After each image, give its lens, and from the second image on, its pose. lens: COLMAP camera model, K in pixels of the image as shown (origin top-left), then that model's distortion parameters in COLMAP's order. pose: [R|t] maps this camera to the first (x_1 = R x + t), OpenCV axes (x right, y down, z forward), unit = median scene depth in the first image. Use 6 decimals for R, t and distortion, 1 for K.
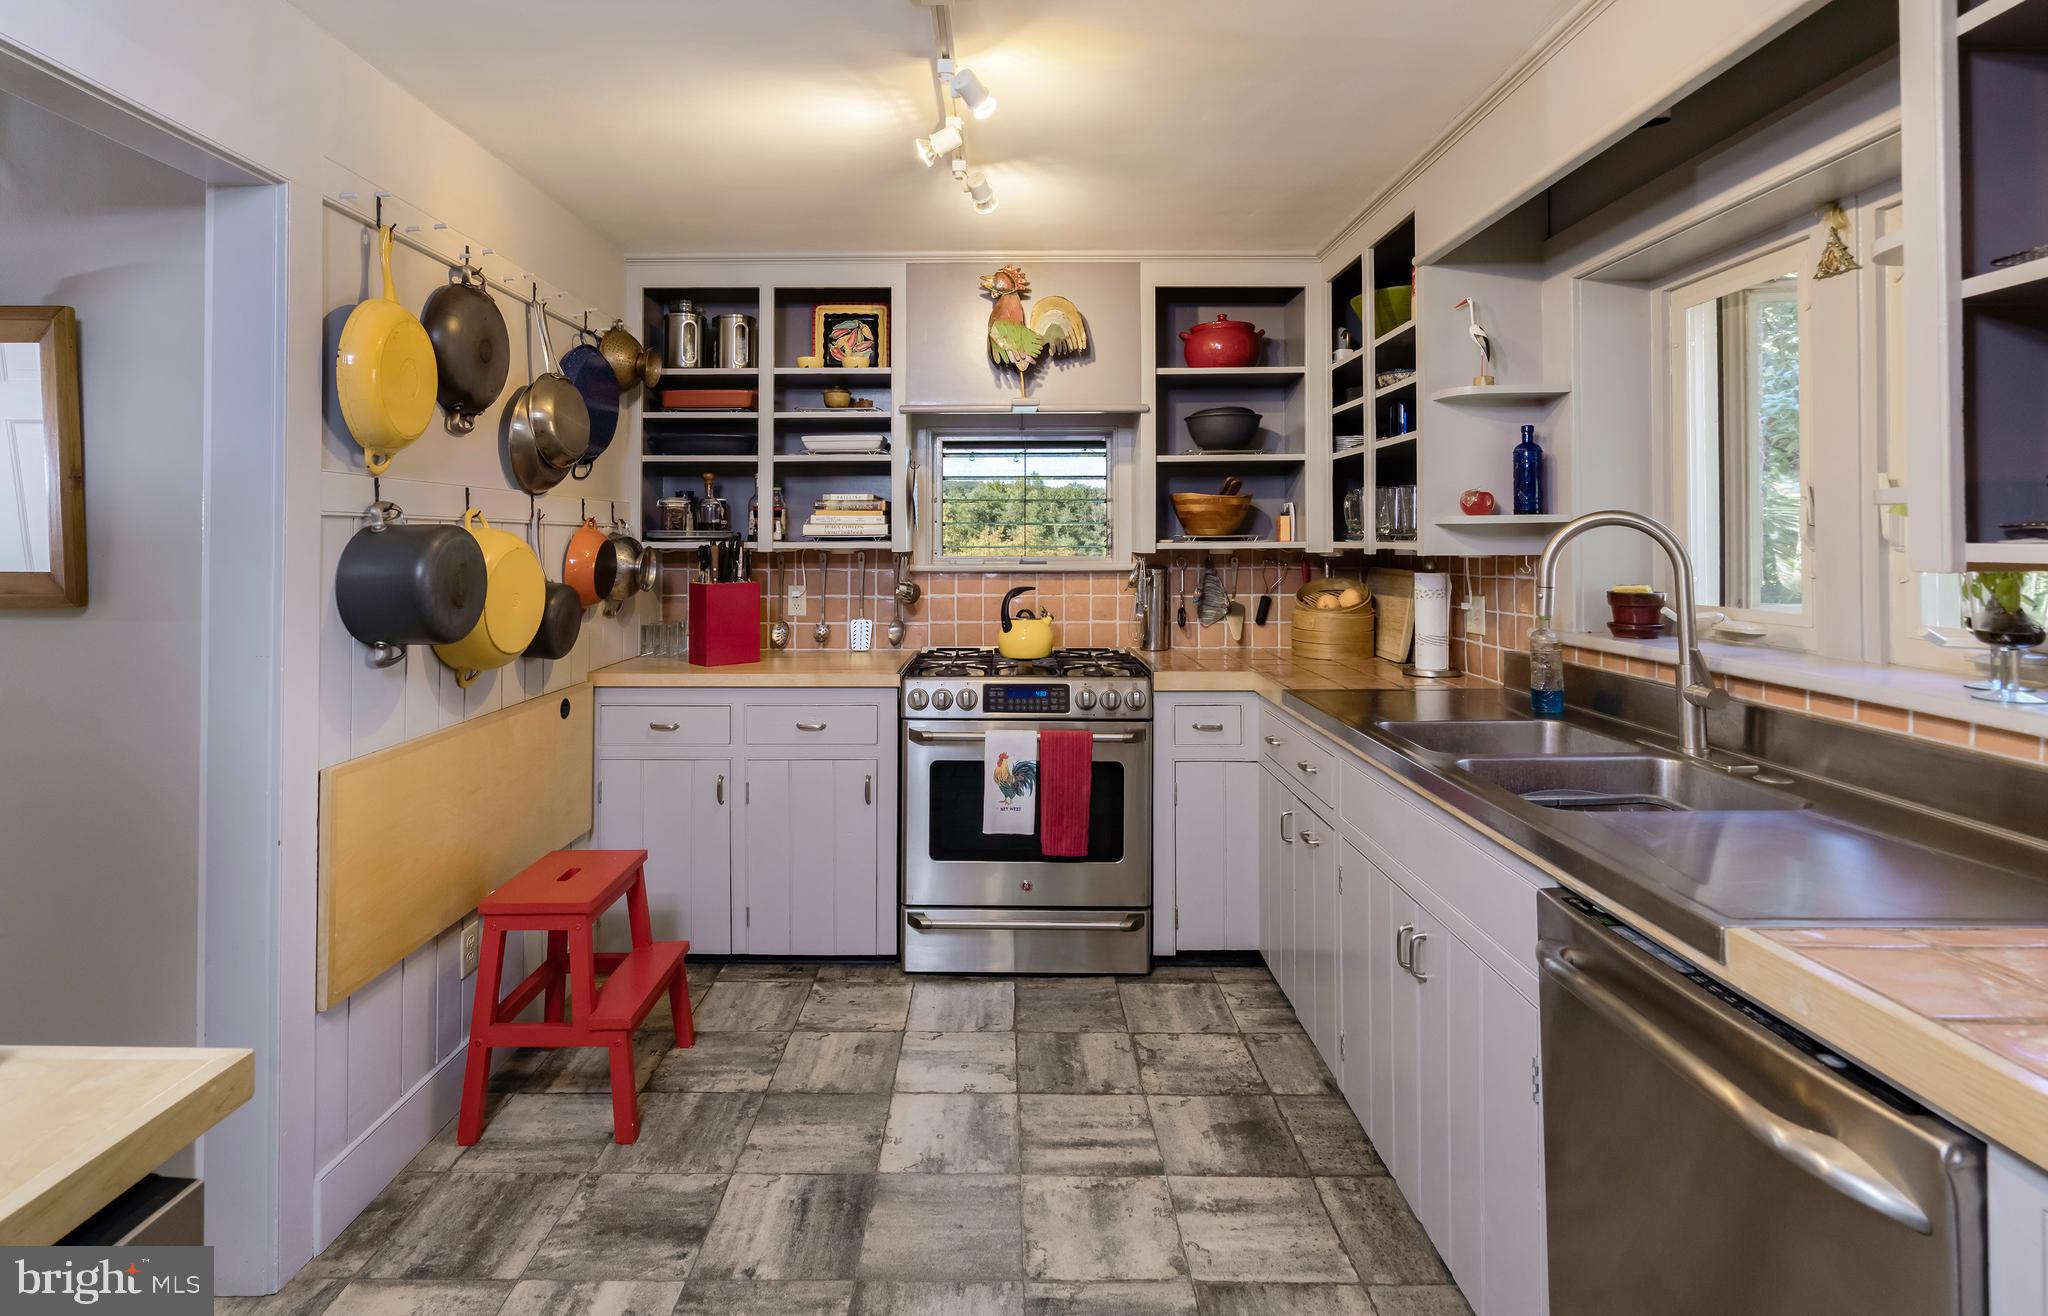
lens RADIAL K [[995.6, 0, 997.9], [0, 995.6, 520.1], [0, 0, 1]] dist [0.002746, 0.000673]
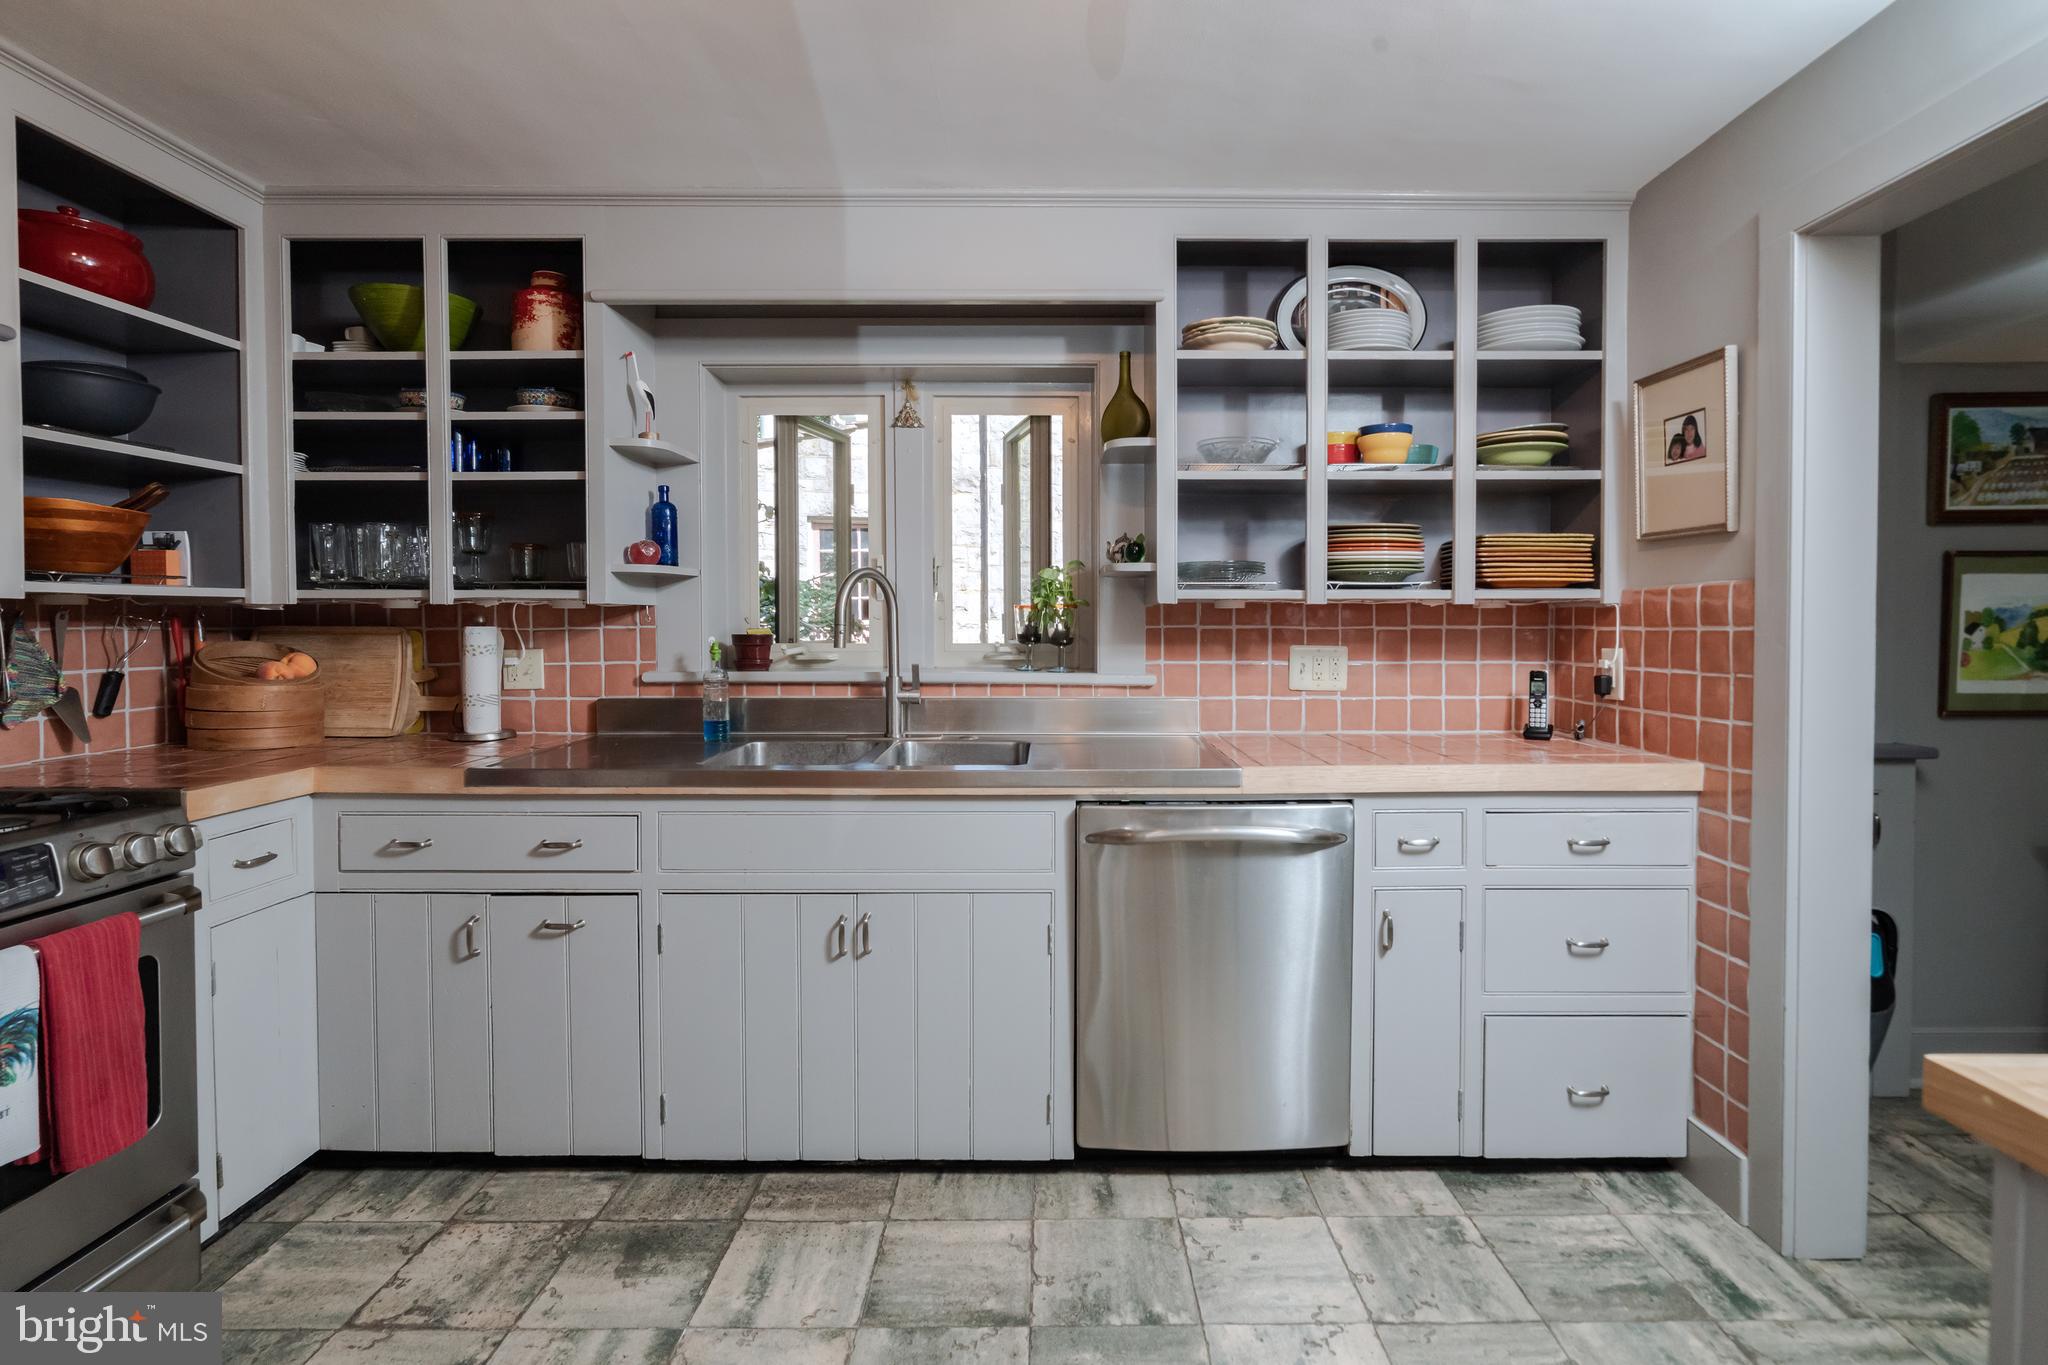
lens RADIAL K [[952.6, 0, 1048.6], [0, 952.6, 637.5], [0, 0, 1]] dist [0.000631, 0.000371]
pose [[-0.004425, -0.011442, 0.999925, -0.529325], [-0.020553, 0.999724, 0.011349, 0.052403], [-0.999779, -0.020502, -0.004659, 0.600243]]
